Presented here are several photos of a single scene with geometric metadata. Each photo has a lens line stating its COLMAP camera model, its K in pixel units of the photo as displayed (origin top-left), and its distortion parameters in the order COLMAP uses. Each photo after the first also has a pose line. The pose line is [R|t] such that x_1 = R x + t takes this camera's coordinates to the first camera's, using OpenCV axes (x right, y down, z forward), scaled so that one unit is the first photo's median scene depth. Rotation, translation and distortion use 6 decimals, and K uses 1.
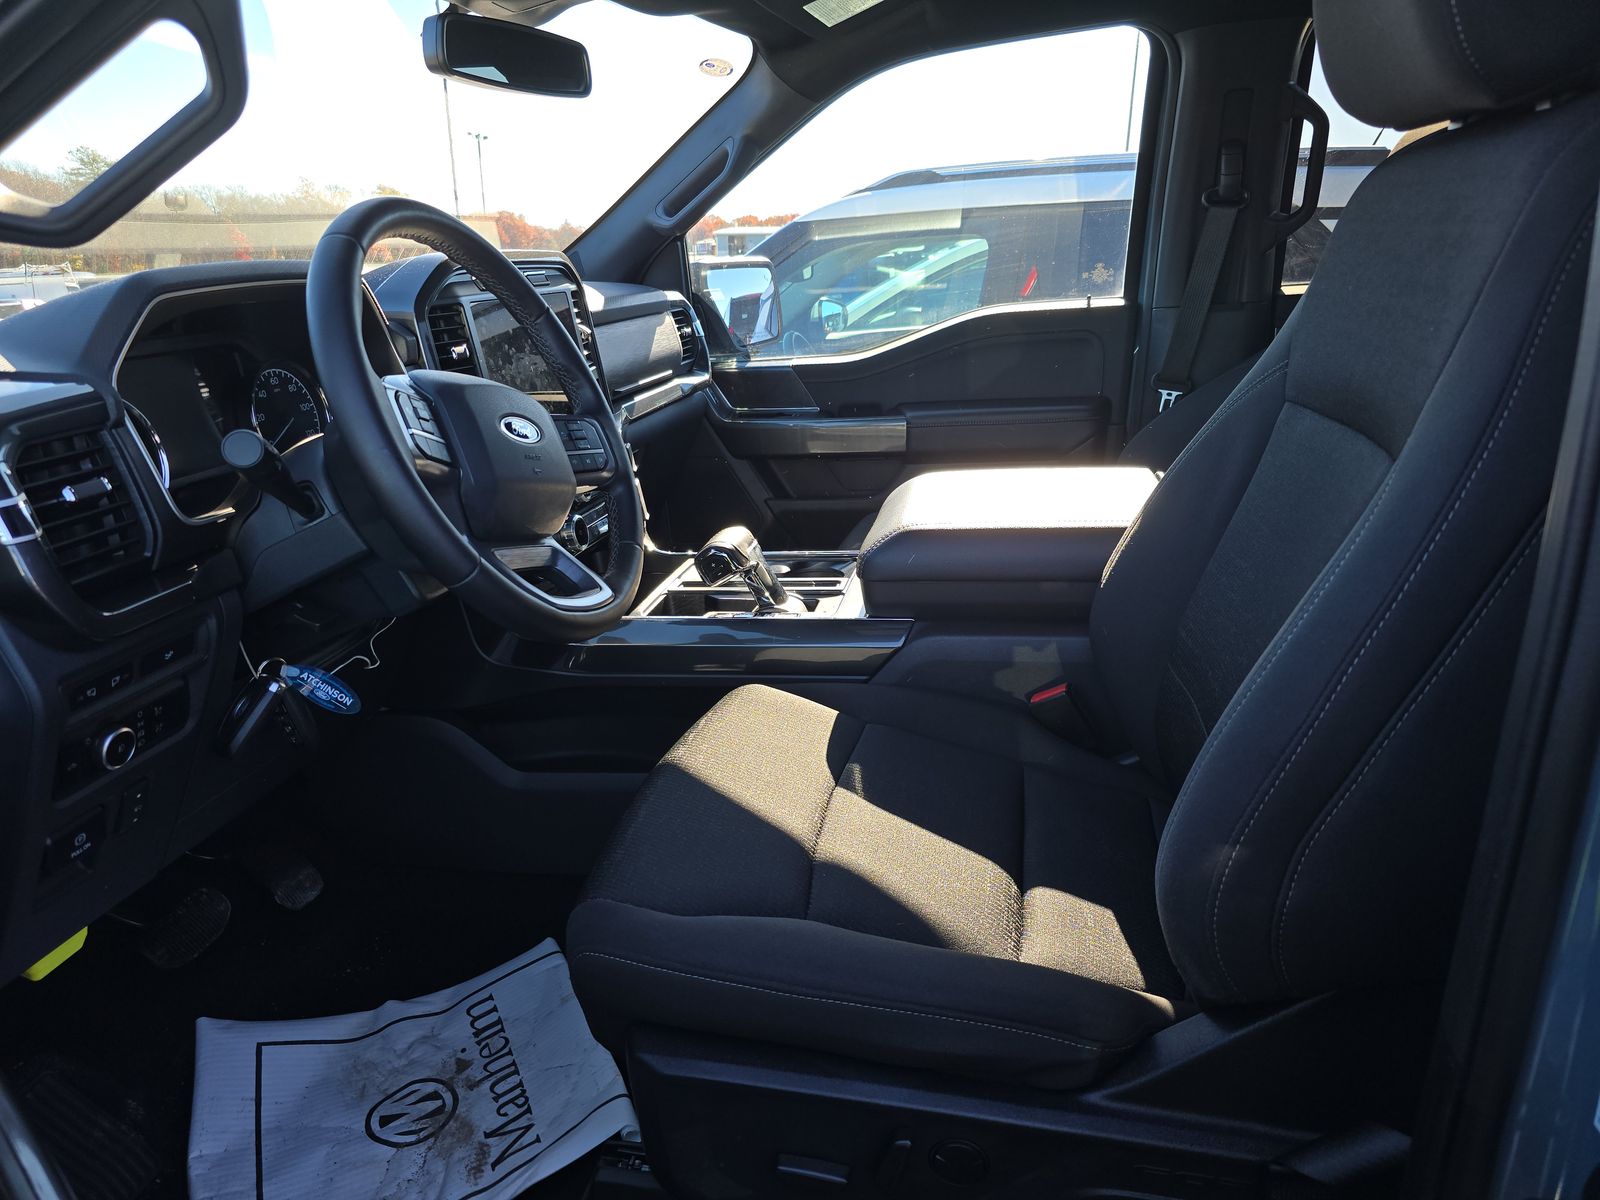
lens RADIAL K [[1088.2, 0, 800.0], [0, 1088.2, 600.0], [0, 0, 1]] dist [-0.005772, -0.002620]
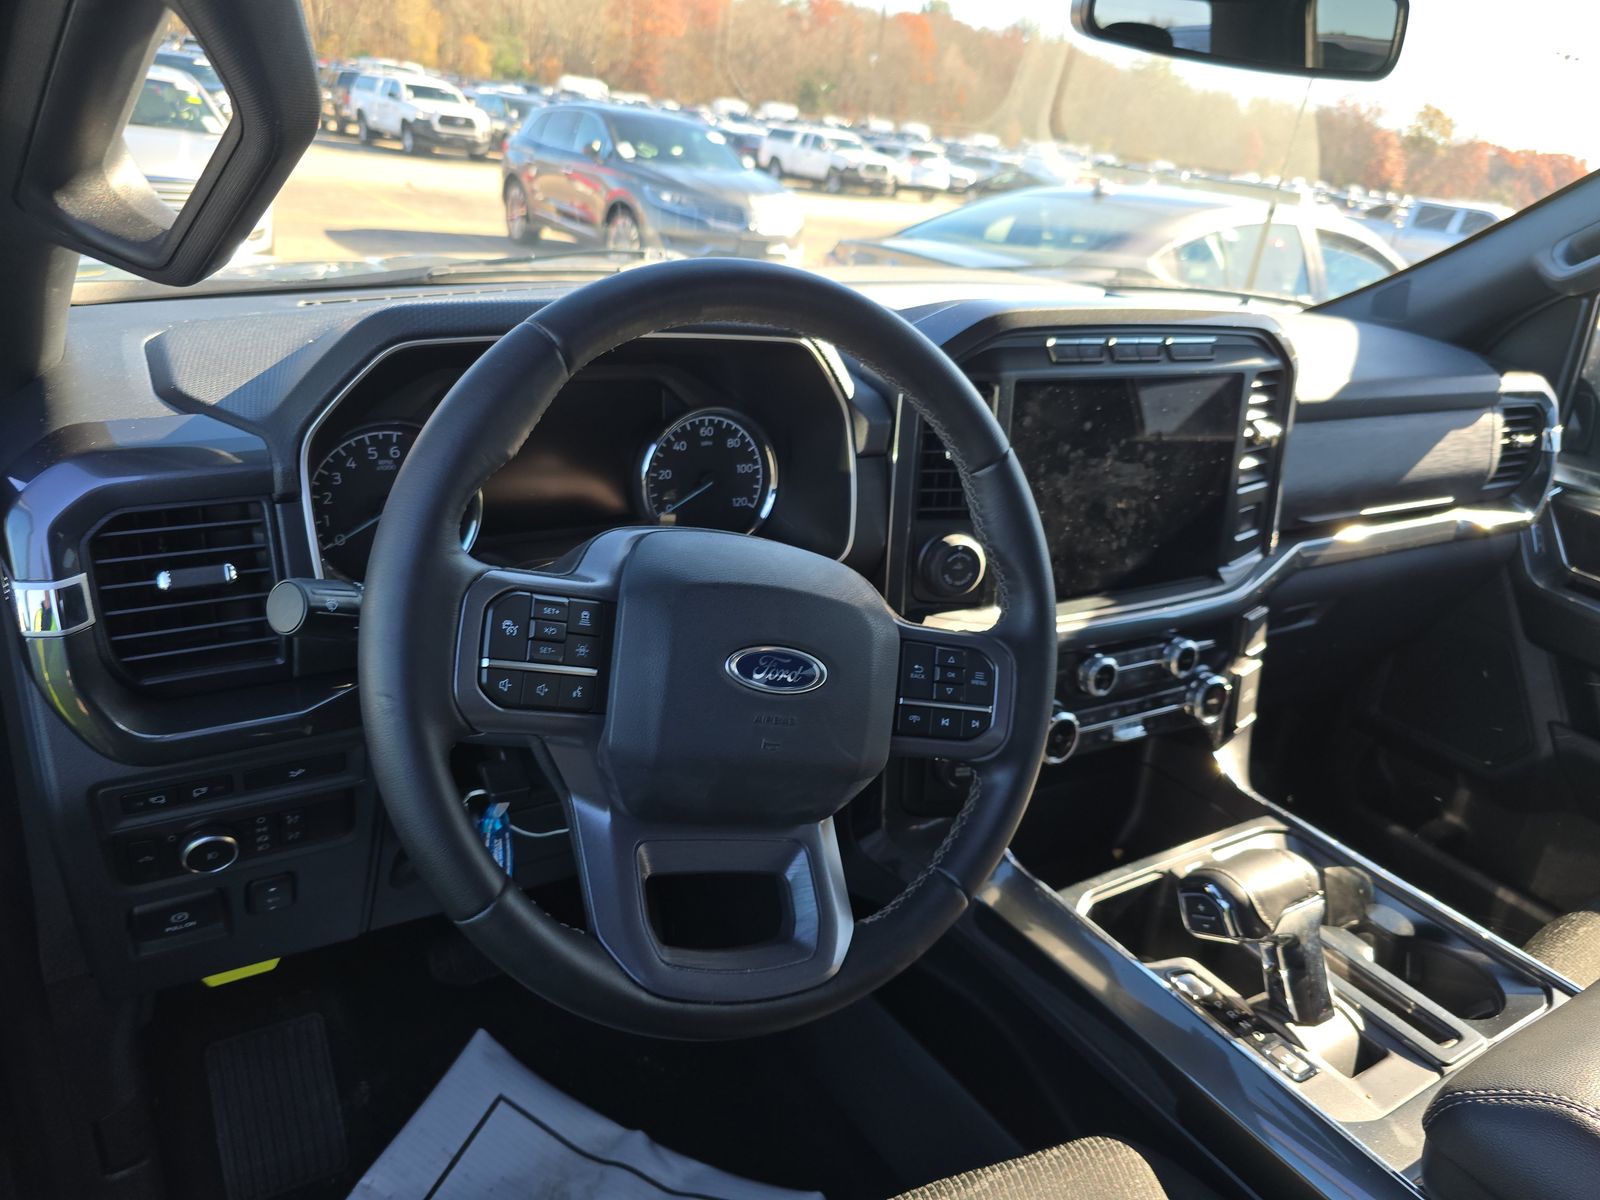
lens RADIAL K [[1084.2, 0, 773.9], [0, 1084.2, 596.8], [0, 0, 1]] dist [0.043169, -0.058249]
pose [[0.667366, 0.386466, -0.636606, 0.080526], [-0.346151, 0.917835, 0.194315, -0.236970], [0.659395, 0.090682, 0.746307, 0.420640]]
